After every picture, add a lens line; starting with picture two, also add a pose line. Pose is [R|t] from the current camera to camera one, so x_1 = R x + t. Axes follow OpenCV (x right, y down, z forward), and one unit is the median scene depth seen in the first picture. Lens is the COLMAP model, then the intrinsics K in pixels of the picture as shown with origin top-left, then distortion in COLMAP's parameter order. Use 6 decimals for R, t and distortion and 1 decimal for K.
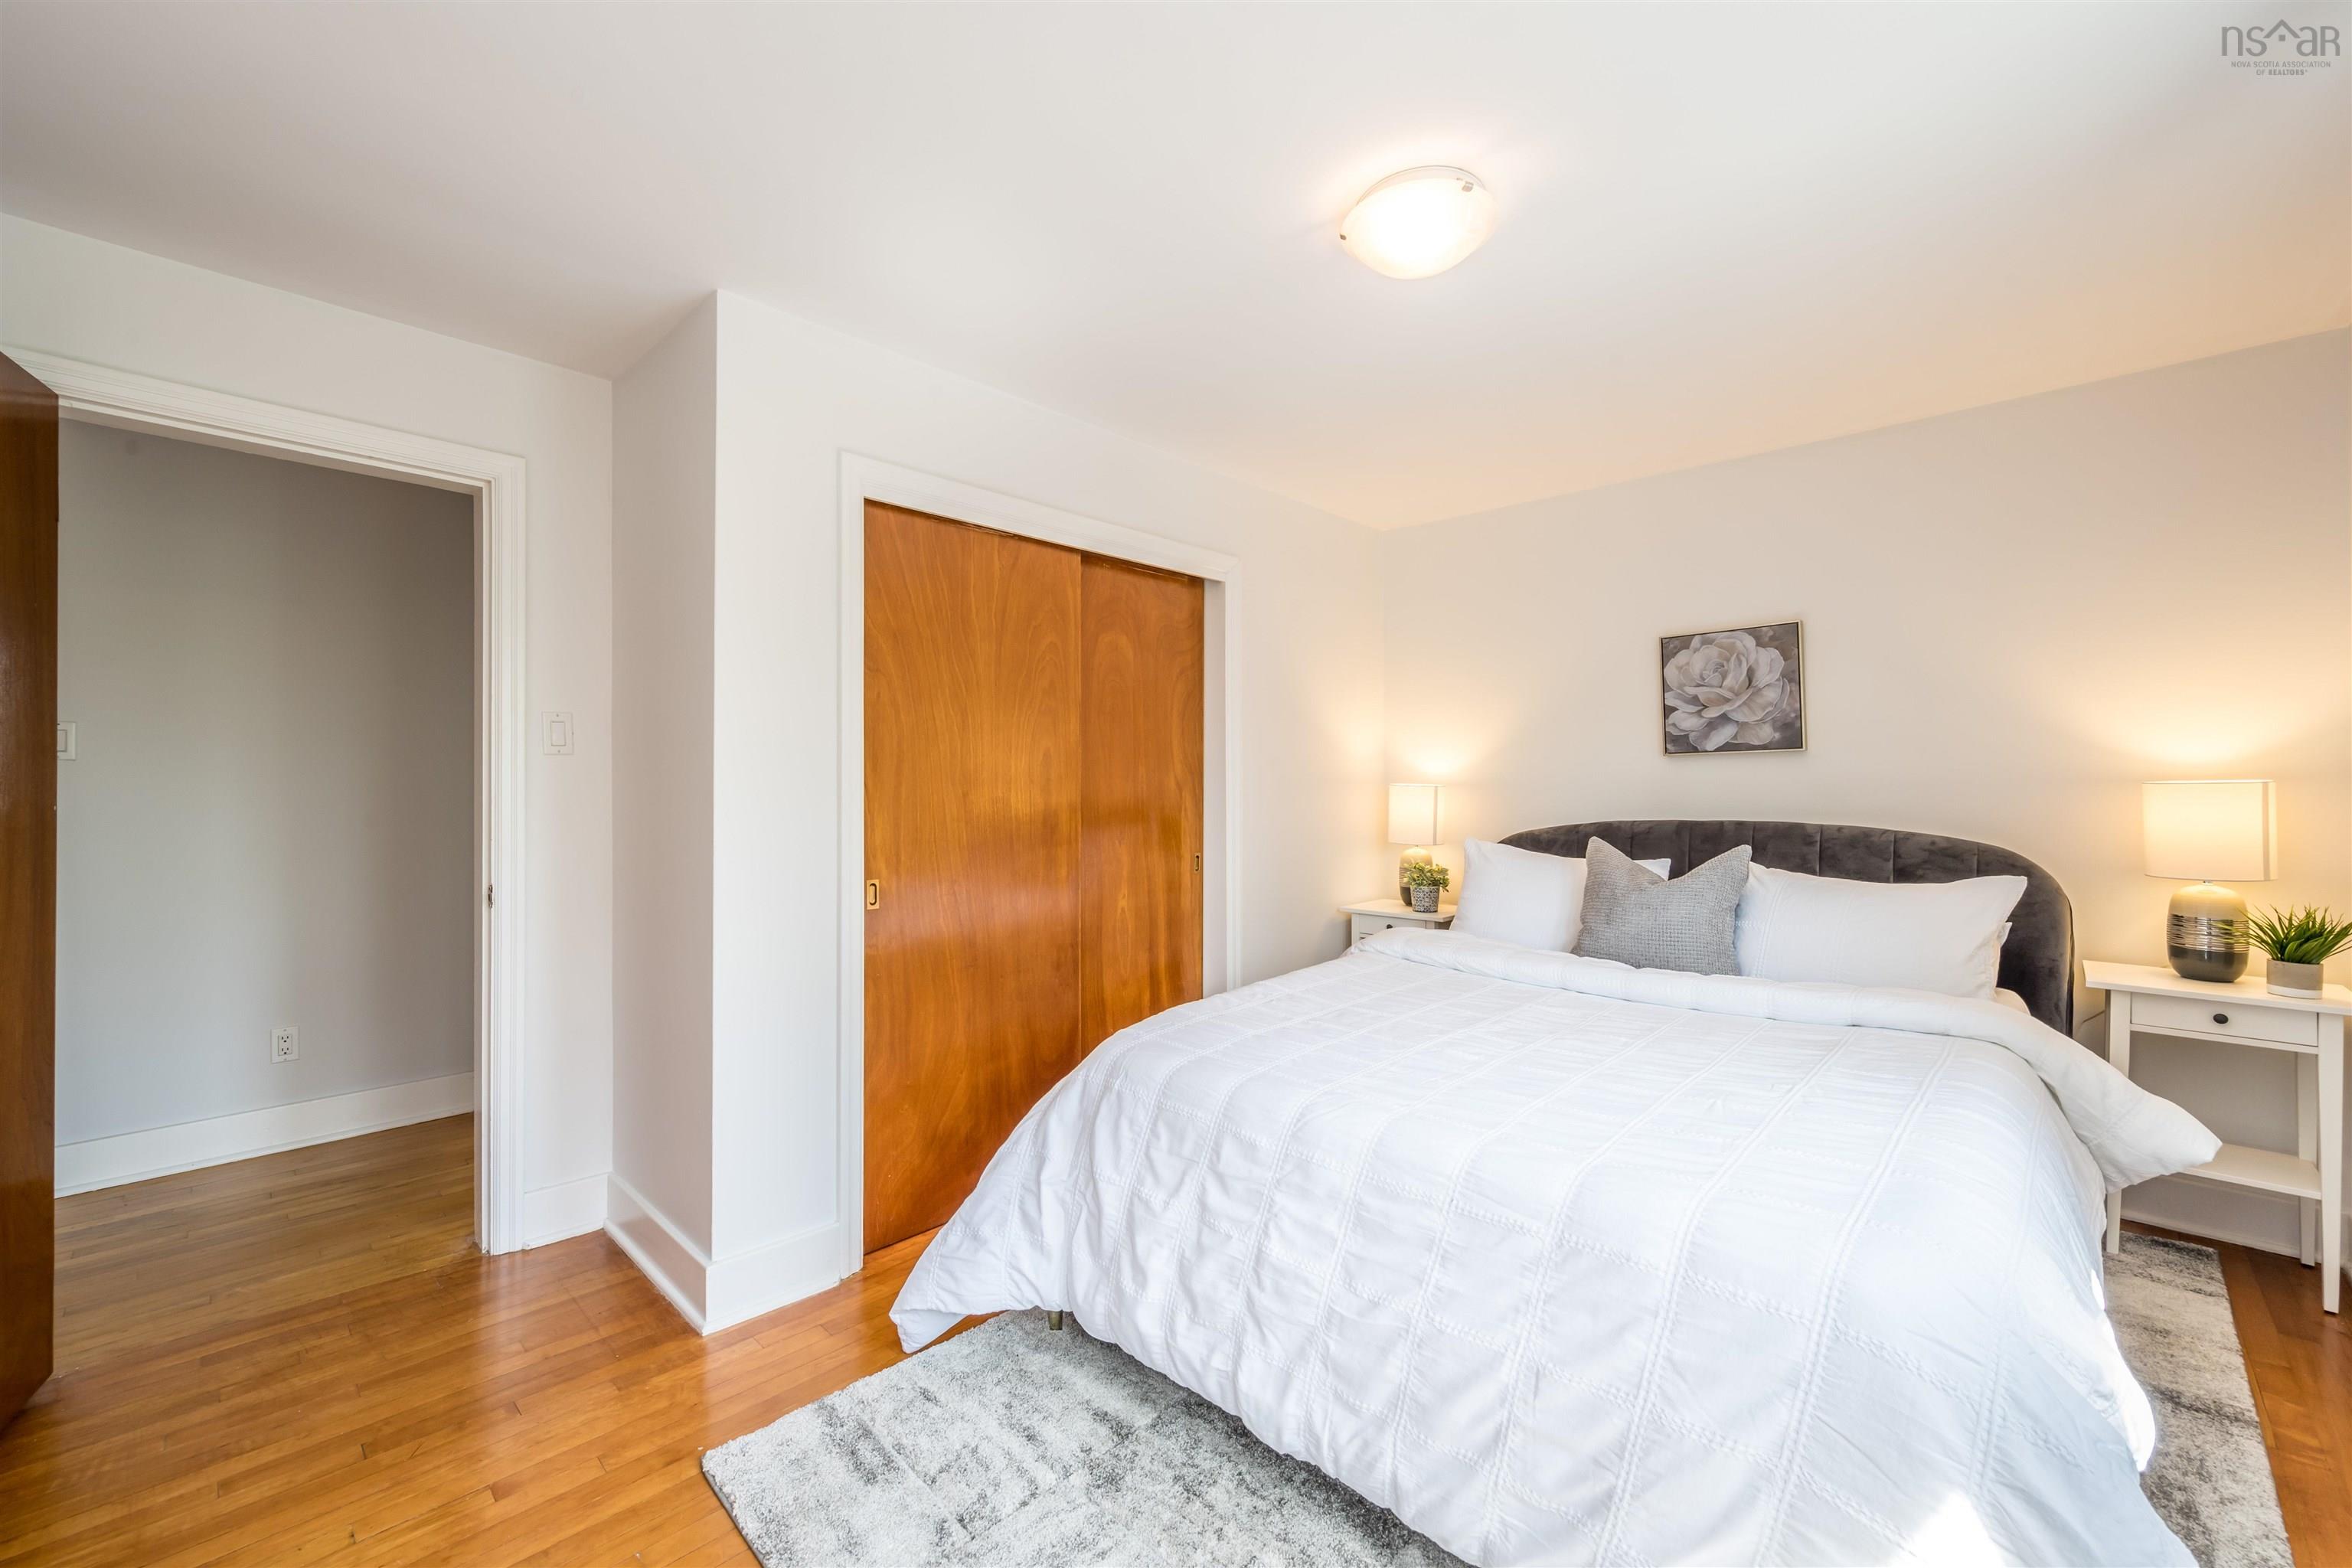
lens RADIAL K [[949.7, 0, 1175.0], [0, 949.7, 777.0], [0, 0, 1]] dist [-0.000513, 0.000212]
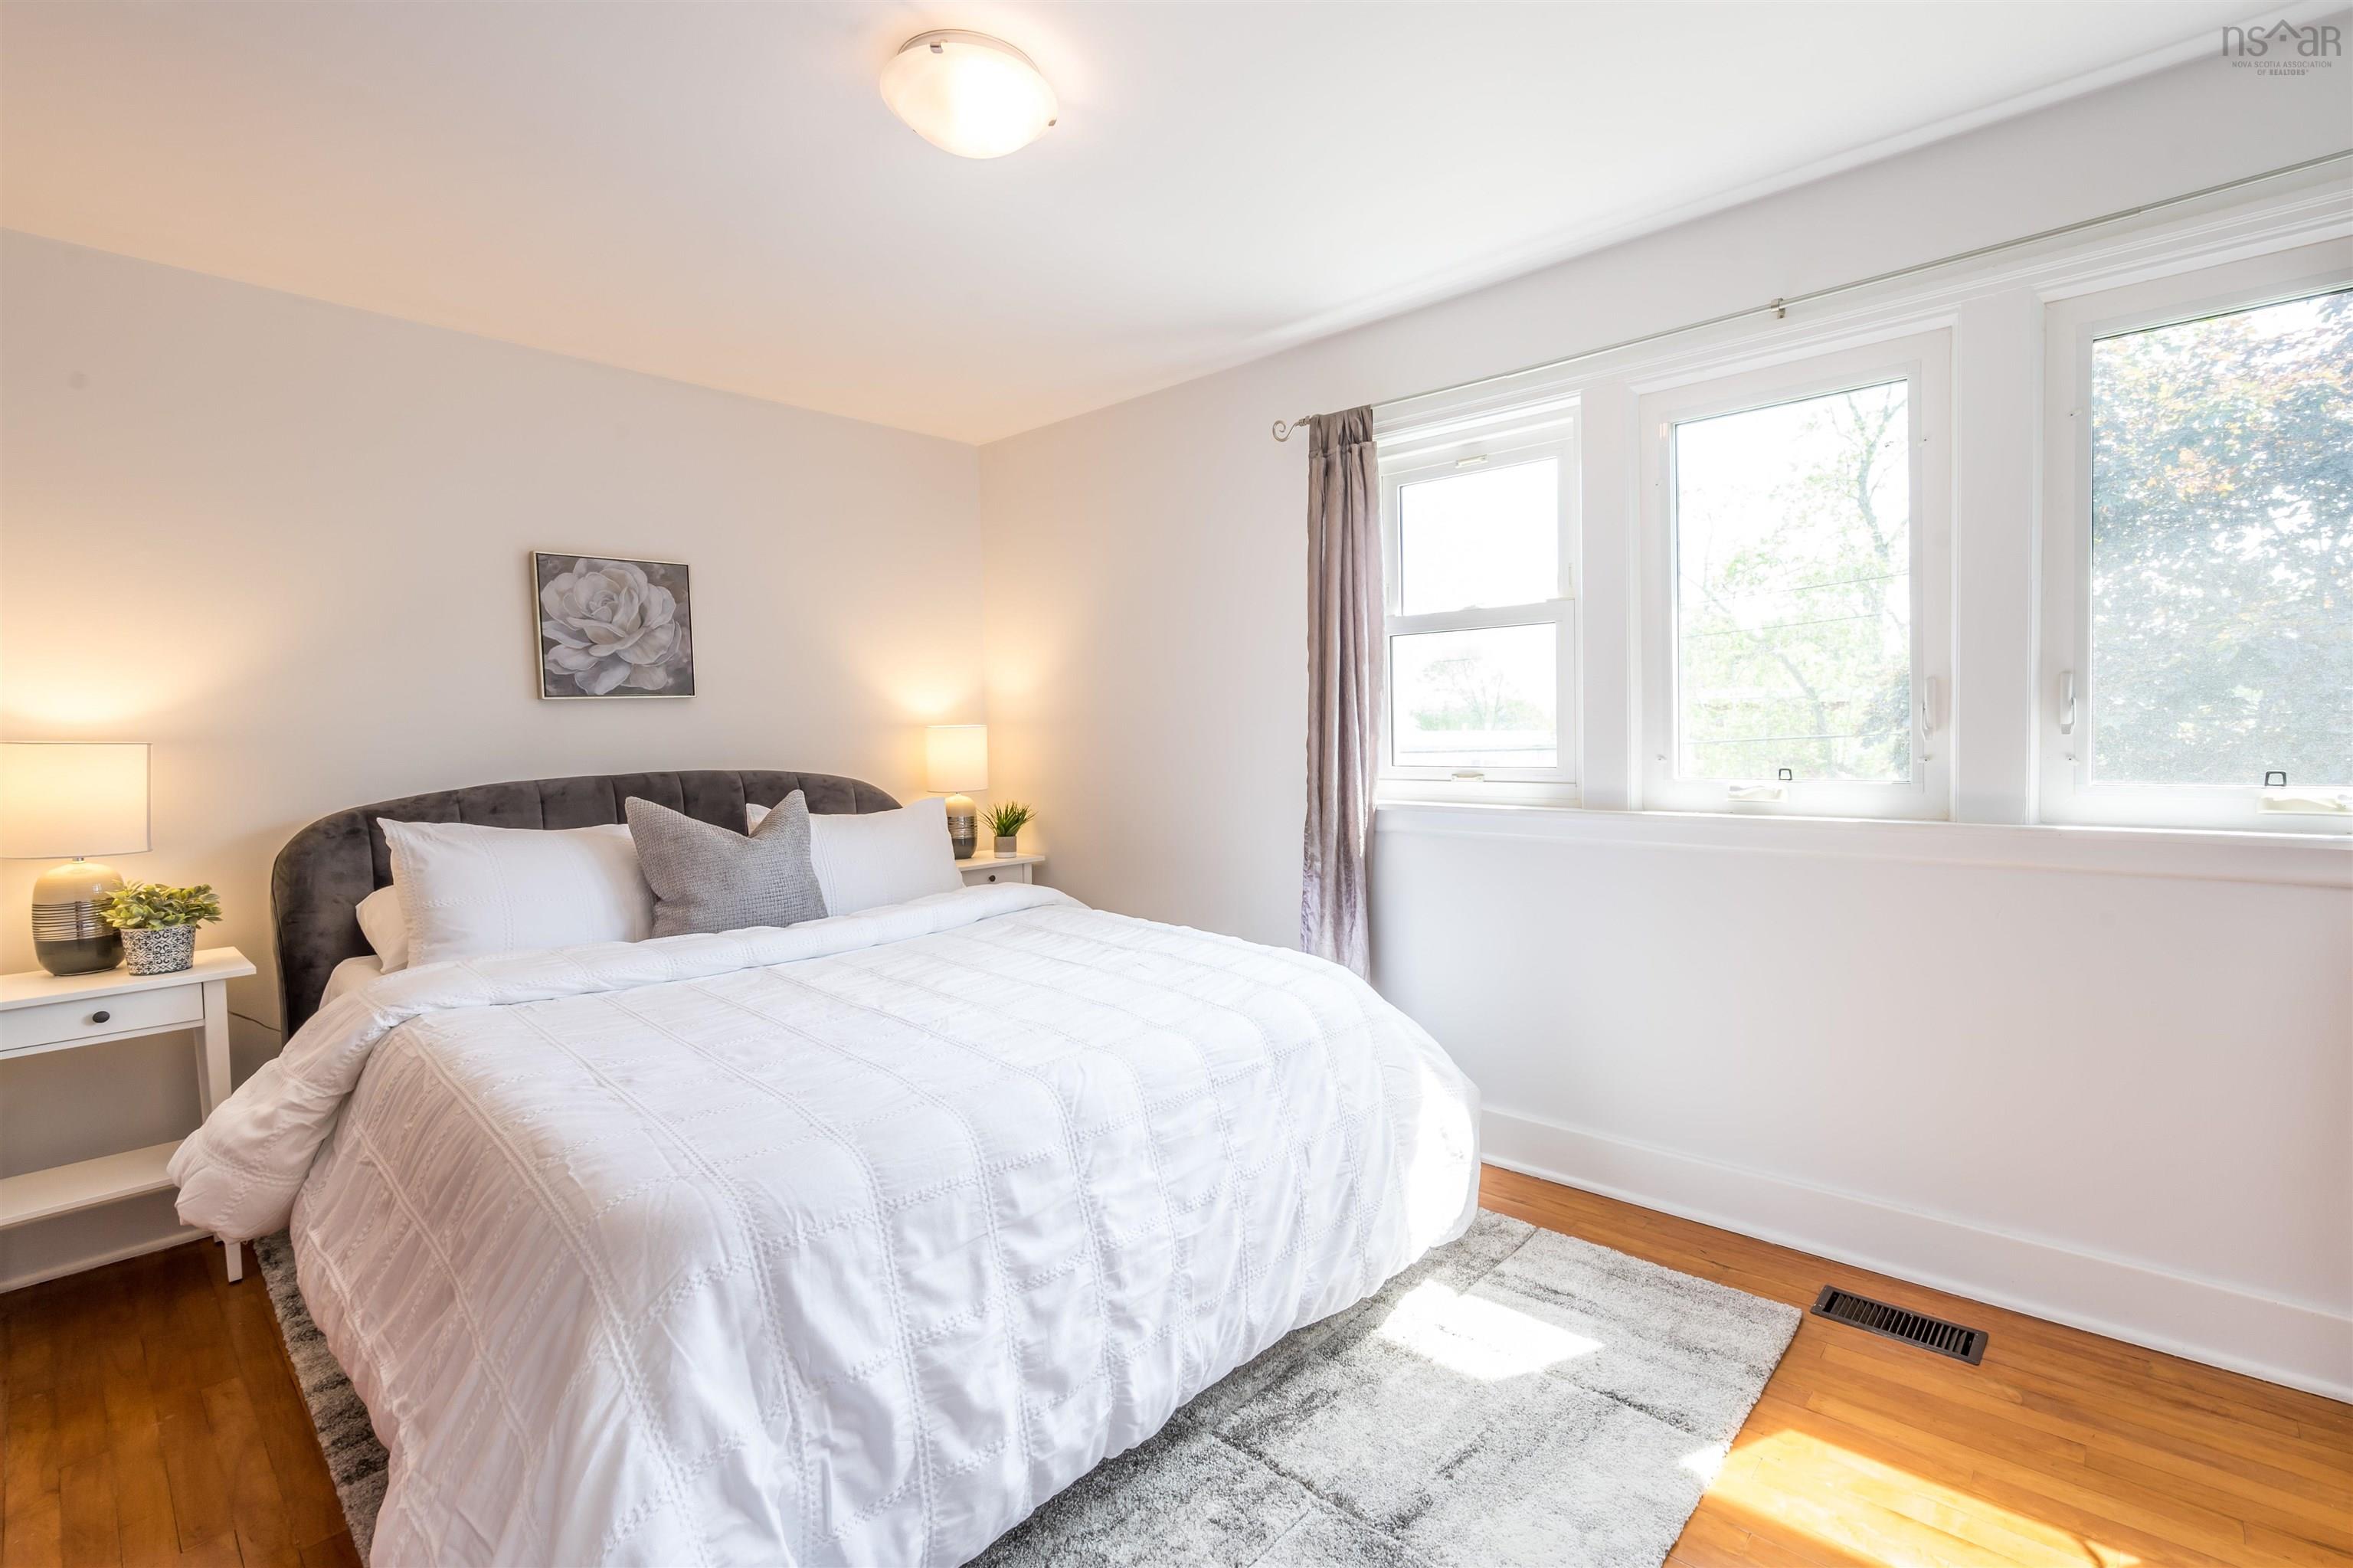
lens RADIAL K [[1192.5, 0, 1177.2], [0, 1192.5, 728.1], [0, 0, 1]] dist [-0.000028, 0.000066]
pose [[-0.083065, -0.003610, 0.996538, -0.586218], [0.005815, 0.999975, 0.004107, 0.001607], [-0.996527, 0.006136, -0.083042, 0.583910]]
